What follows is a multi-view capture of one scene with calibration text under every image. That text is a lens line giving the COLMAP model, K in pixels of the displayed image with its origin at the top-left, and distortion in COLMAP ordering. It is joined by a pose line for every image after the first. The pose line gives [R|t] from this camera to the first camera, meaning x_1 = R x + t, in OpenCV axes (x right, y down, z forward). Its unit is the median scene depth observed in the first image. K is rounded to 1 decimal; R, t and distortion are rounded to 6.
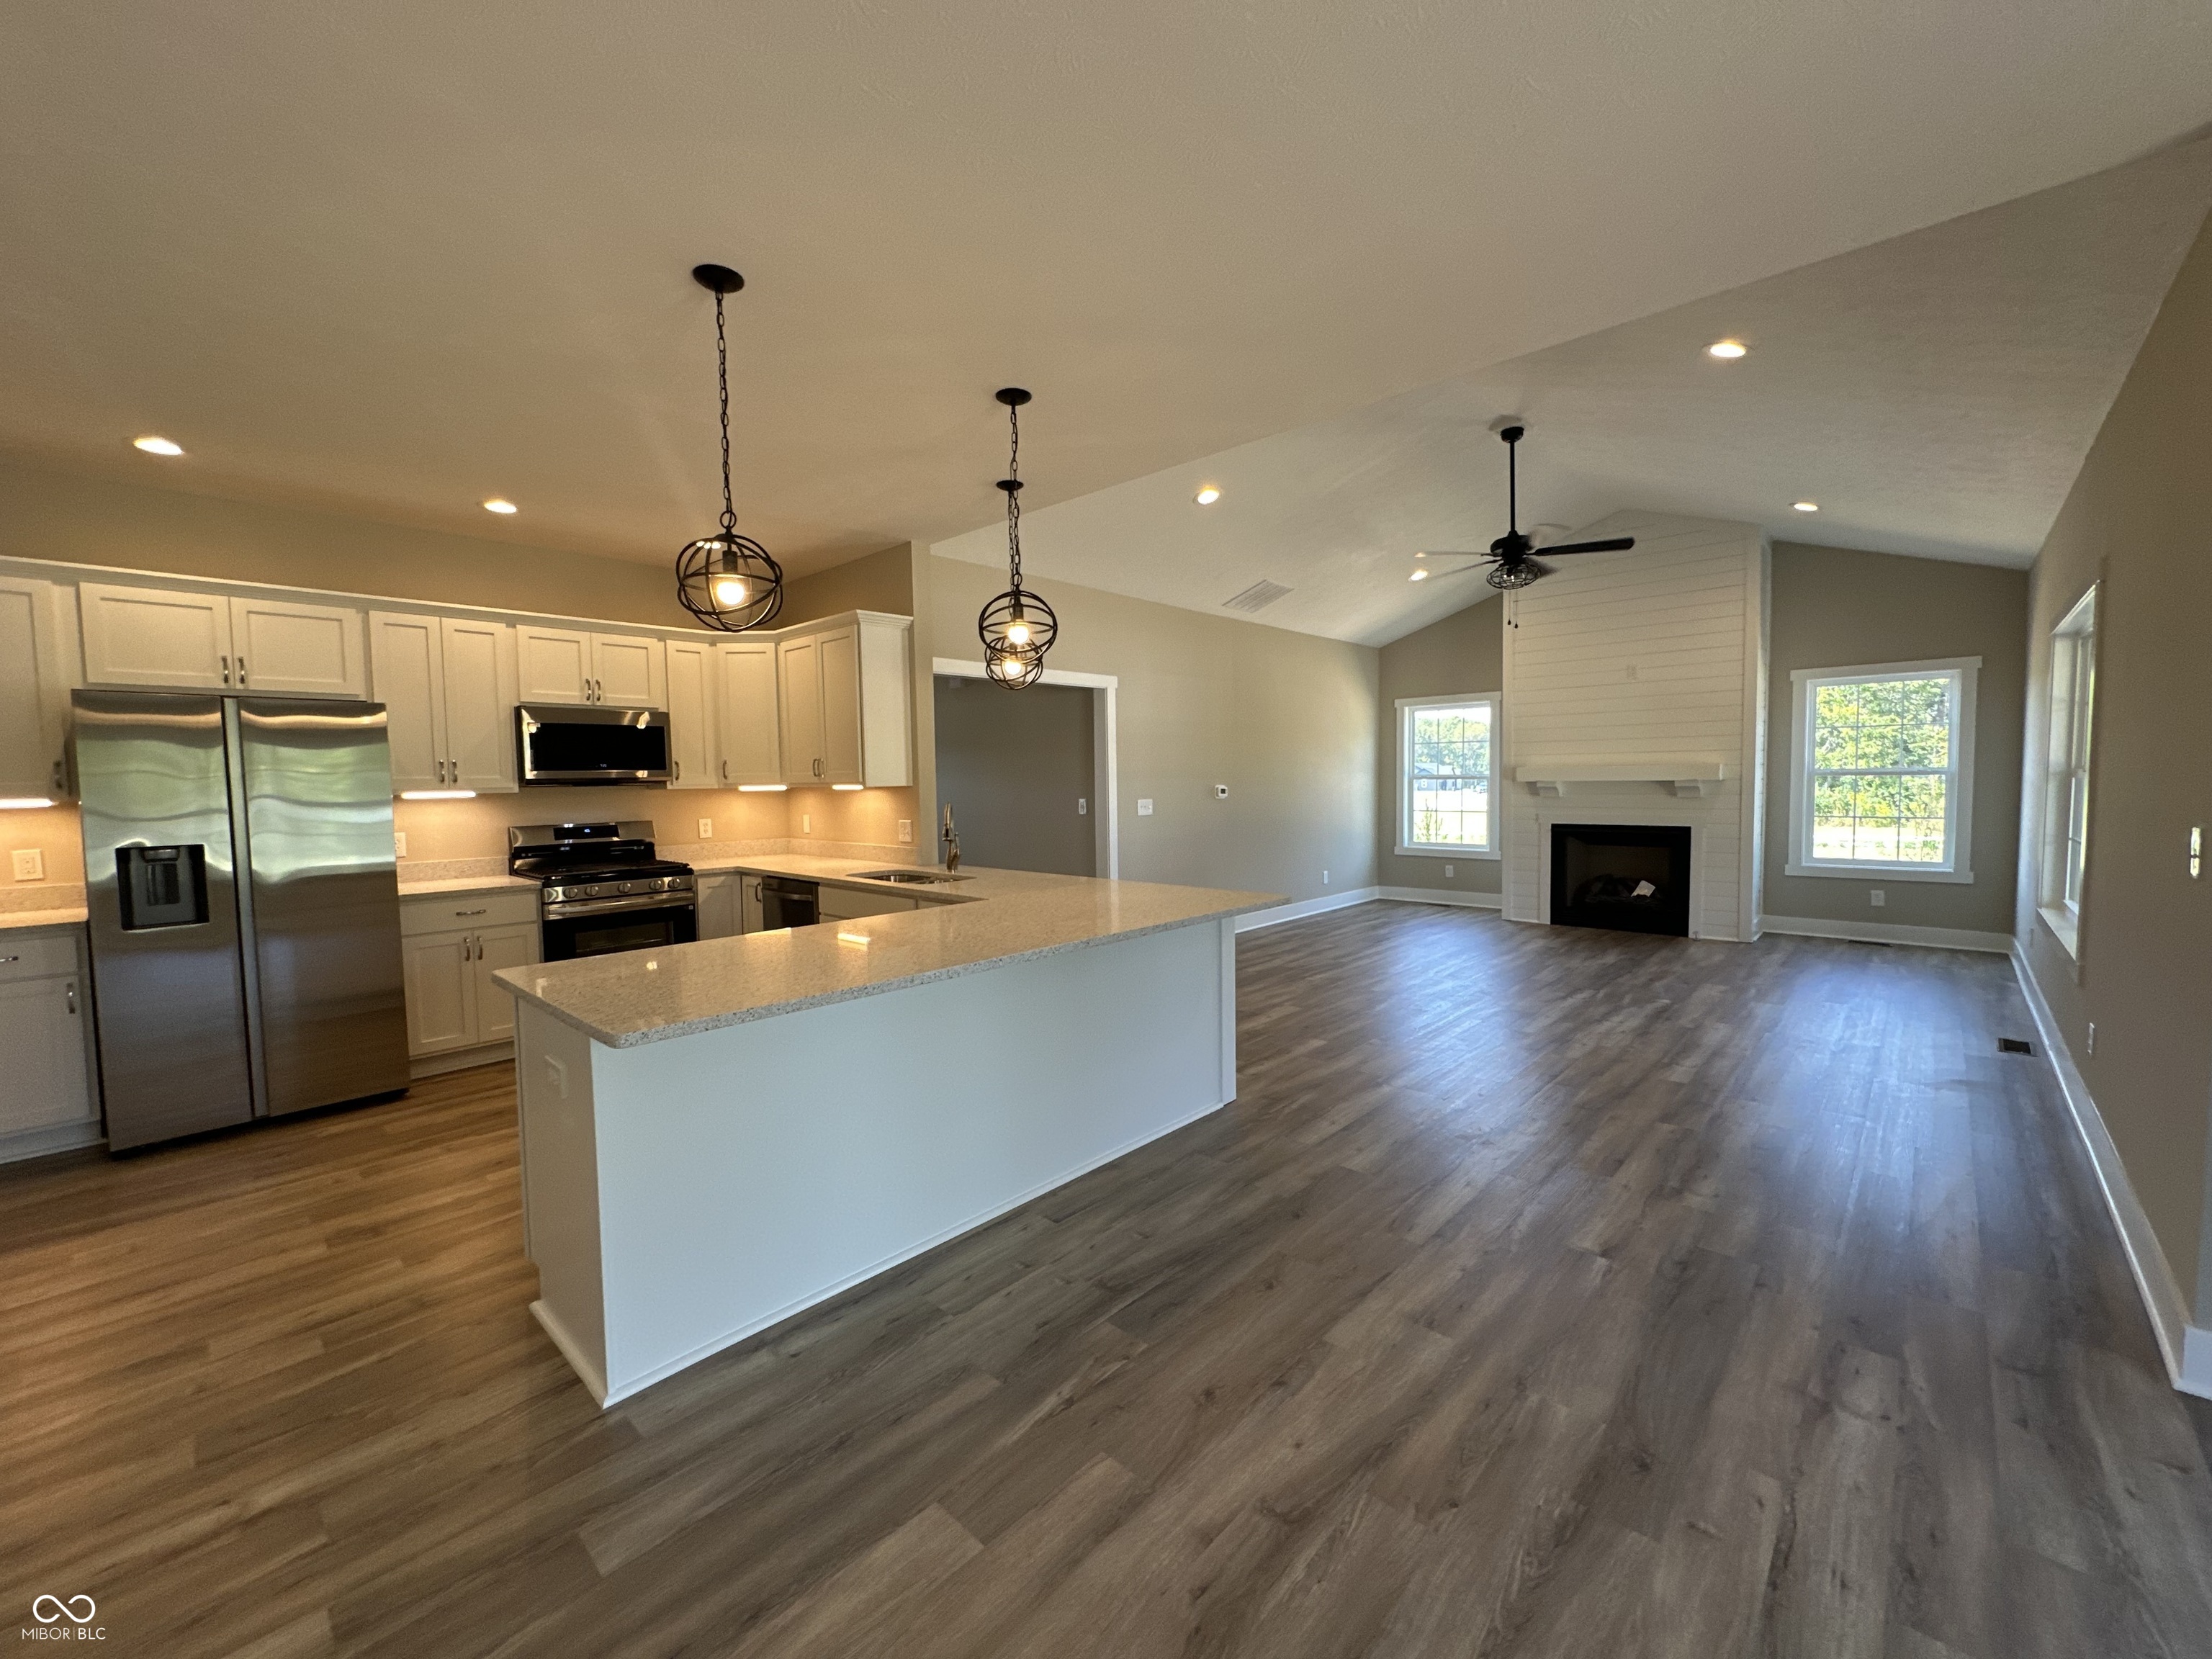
lens RADIAL K [[884.4, 0, 1103.9], [0, 884.4, 825.3], [0, 0, 1]] dist [-0.002689, 0.000697]
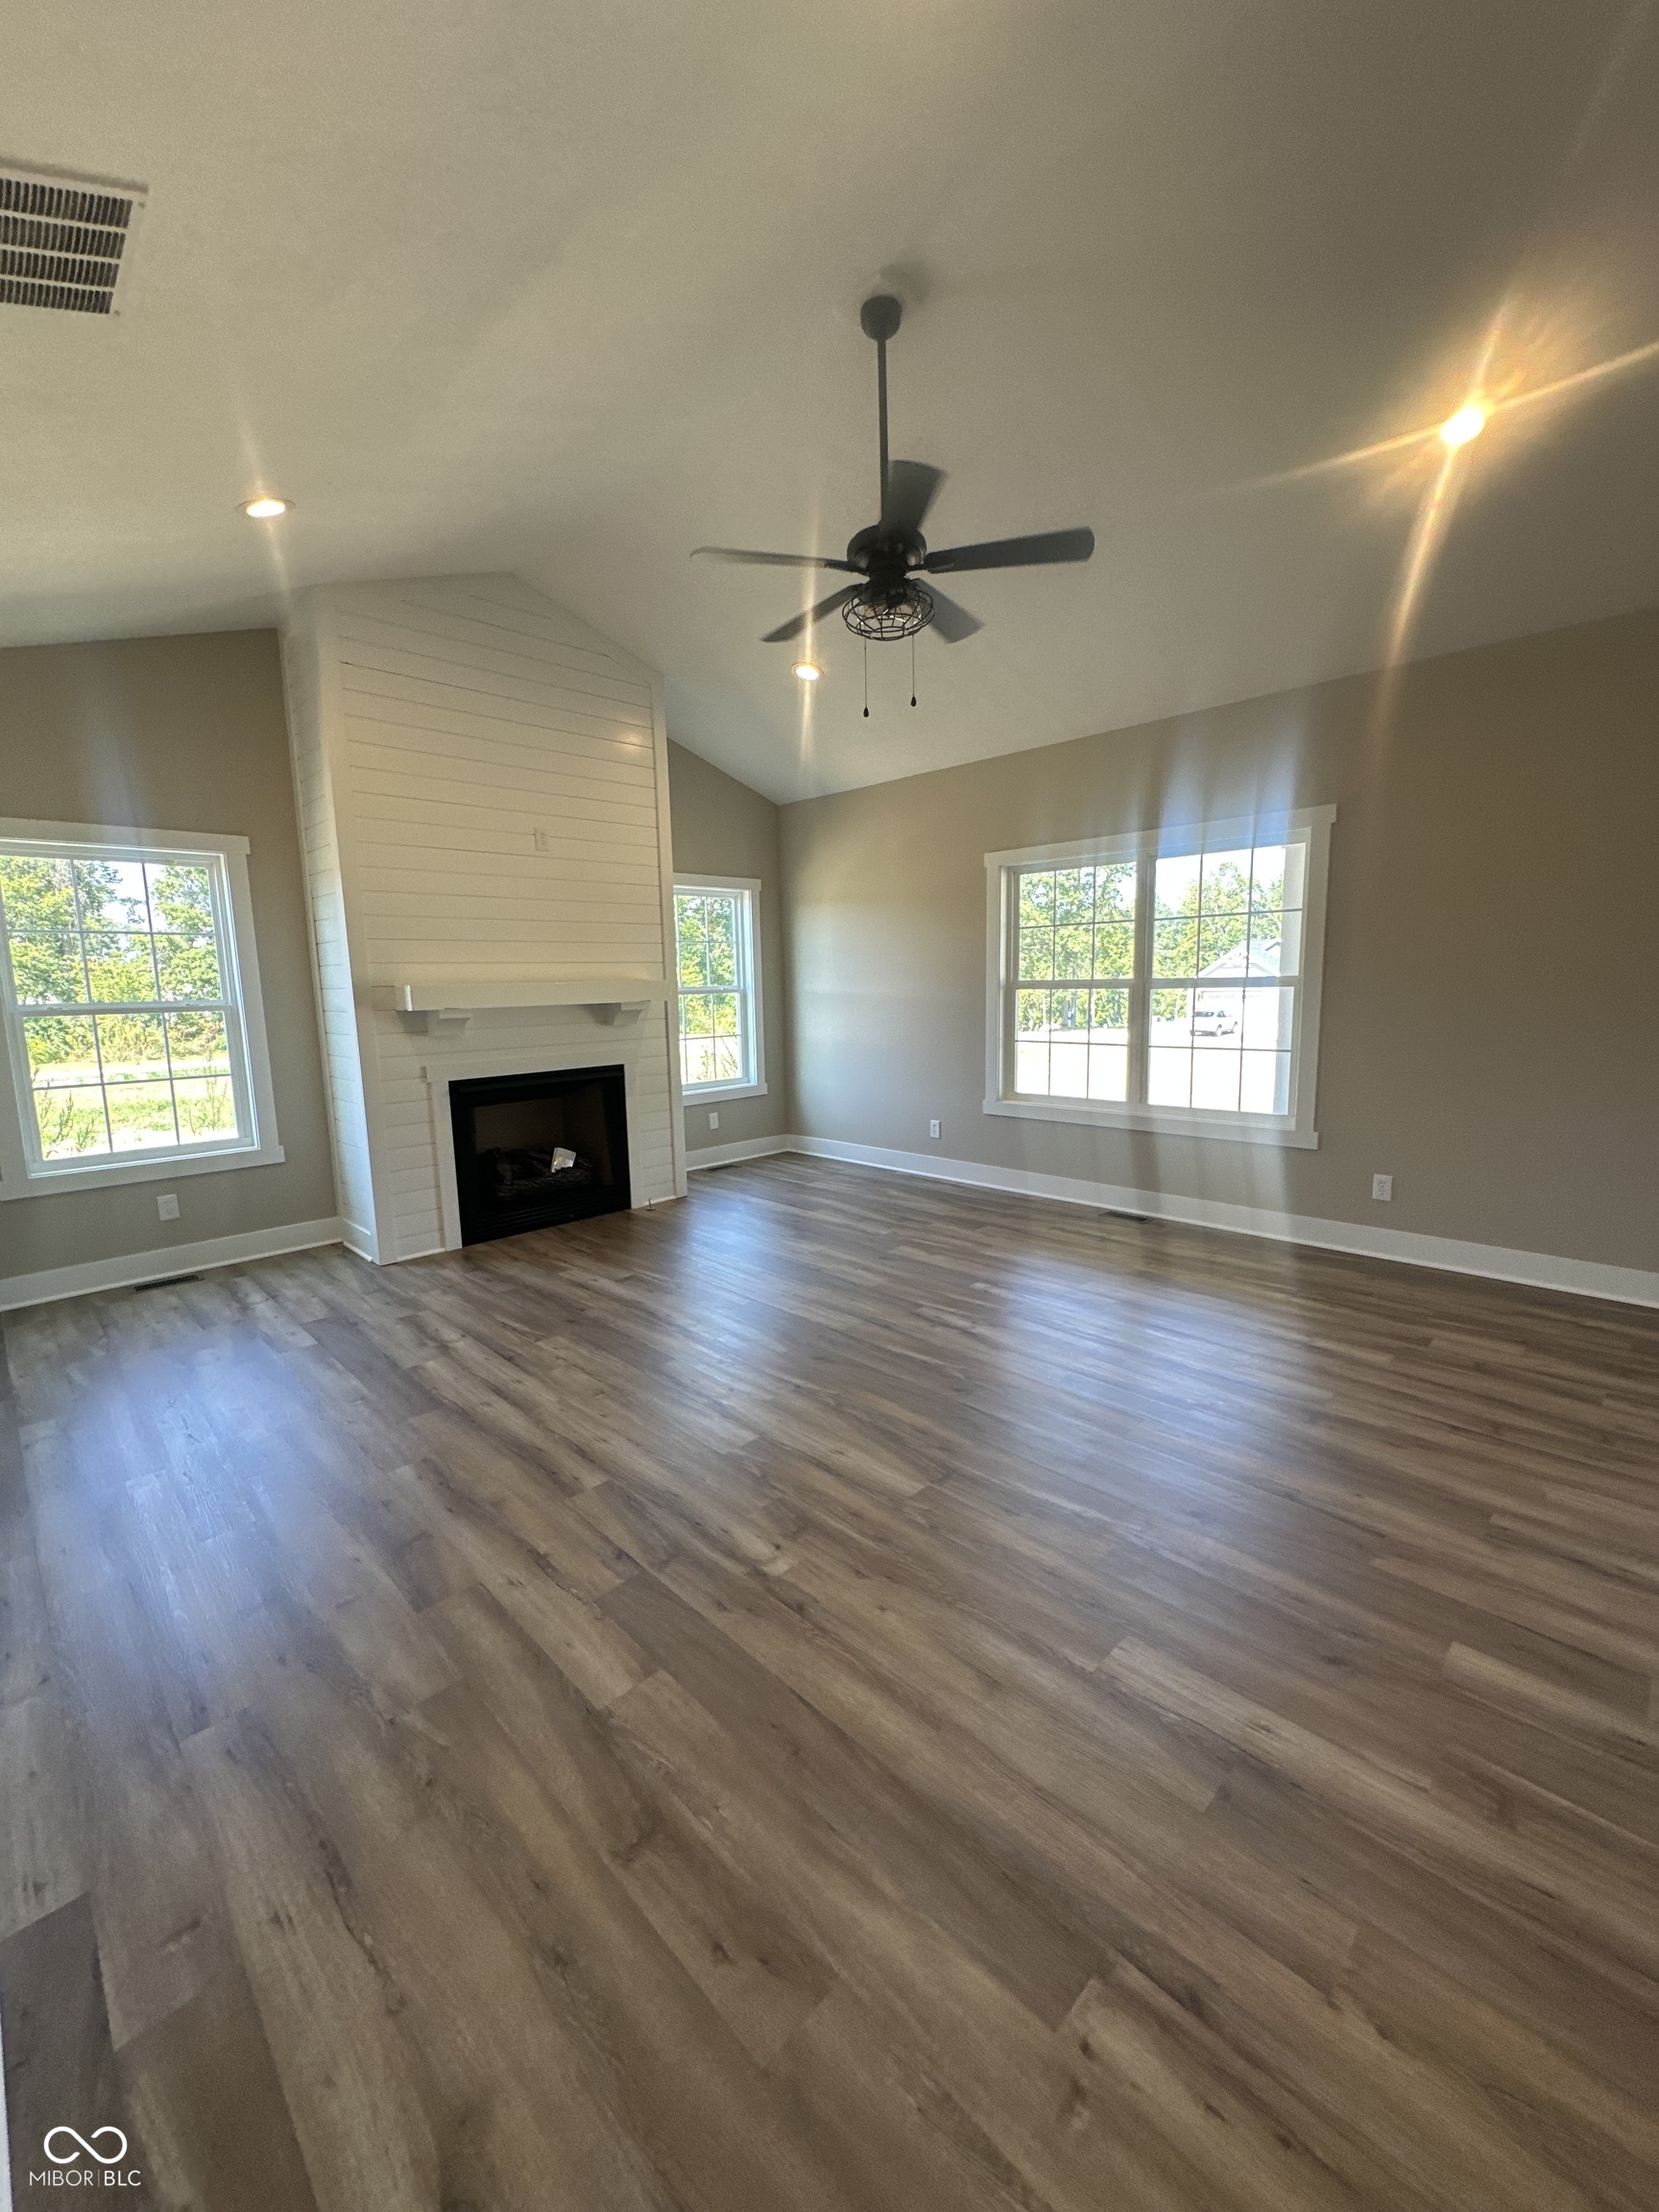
lens RADIAL K [[884.4, 0, 829.5], [0, 884.4, 1106.0], [0, 0, 1]] dist [-0.002689, 0.000697]
pose [[0.030147, -0.127961, 0.991321, -0.145132], [0.075423, 0.989235, 0.125399, -0.081118], [-0.996696, 0.070988, 0.039473, 1.463853]]
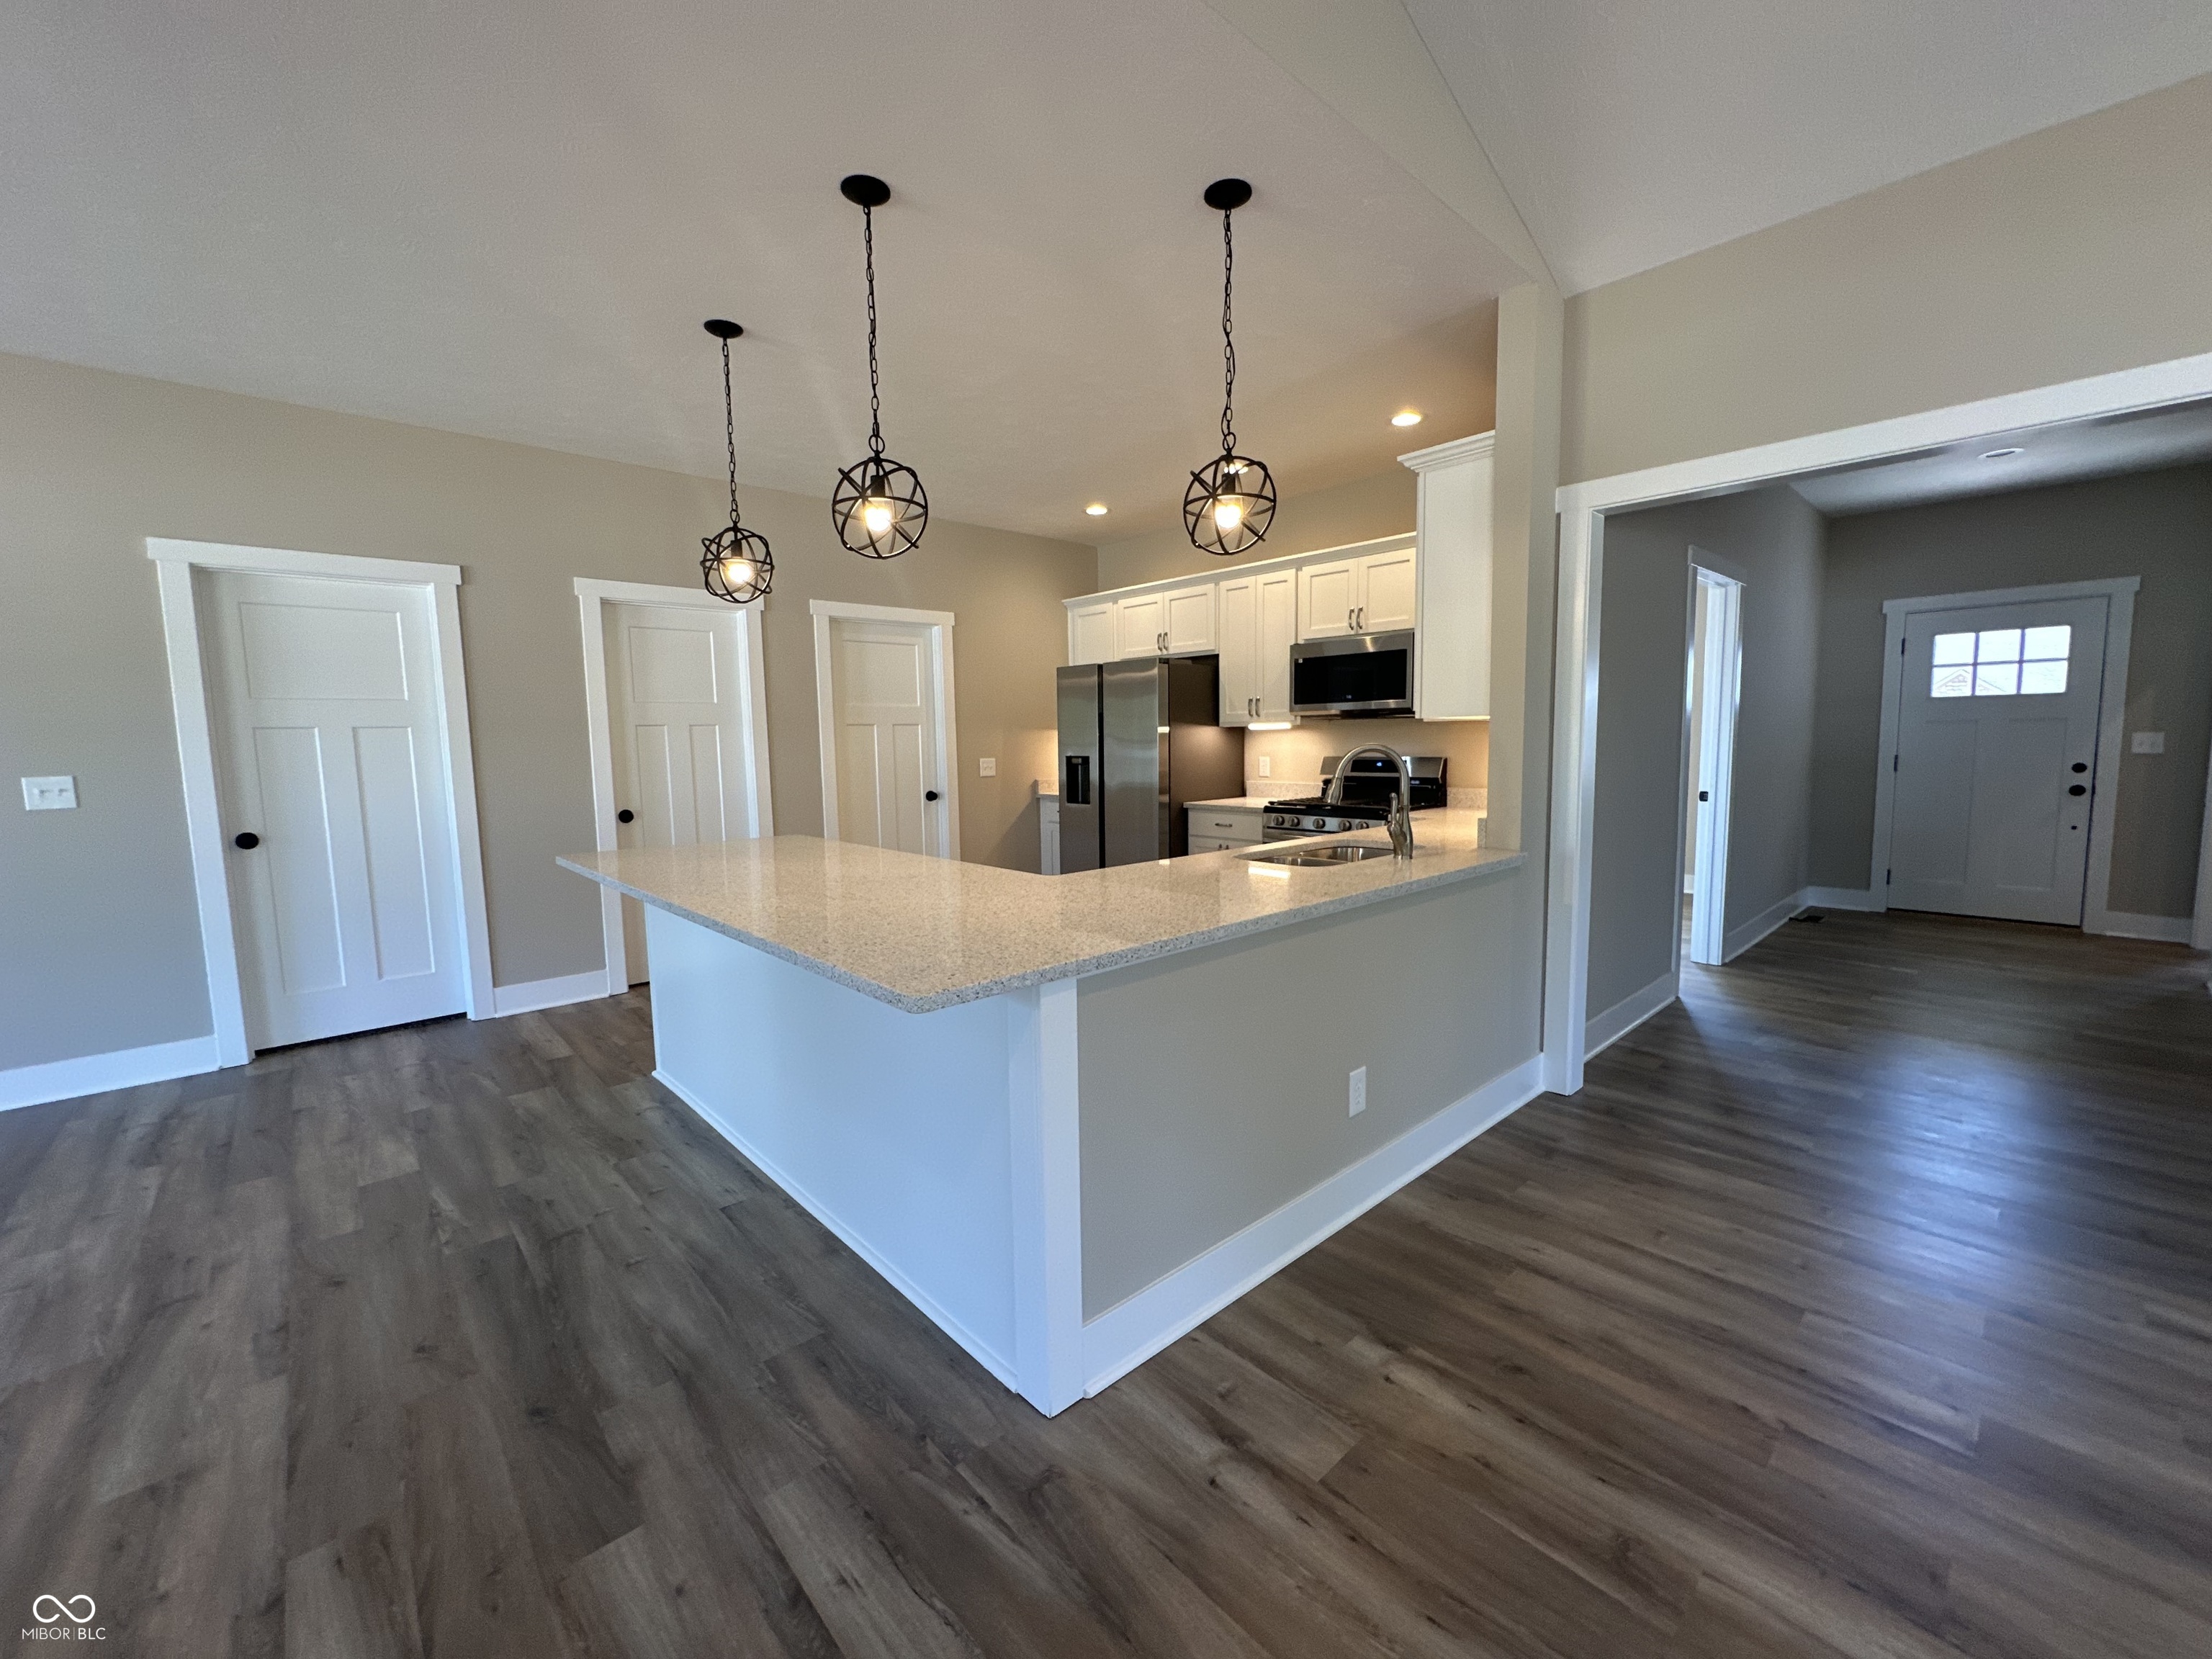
lens RADIAL K [[884.4, 0, 1103.9], [0, 884.4, 825.3], [0, 0, 1]] dist [-0.002689, 0.000697]
pose [[-0.075640, 0.116661, -0.990287, 0.538678], [-0.037112, 0.992115, 0.119711, -0.042498], [0.996444, 0.045806, -0.070714, 1.012867]]
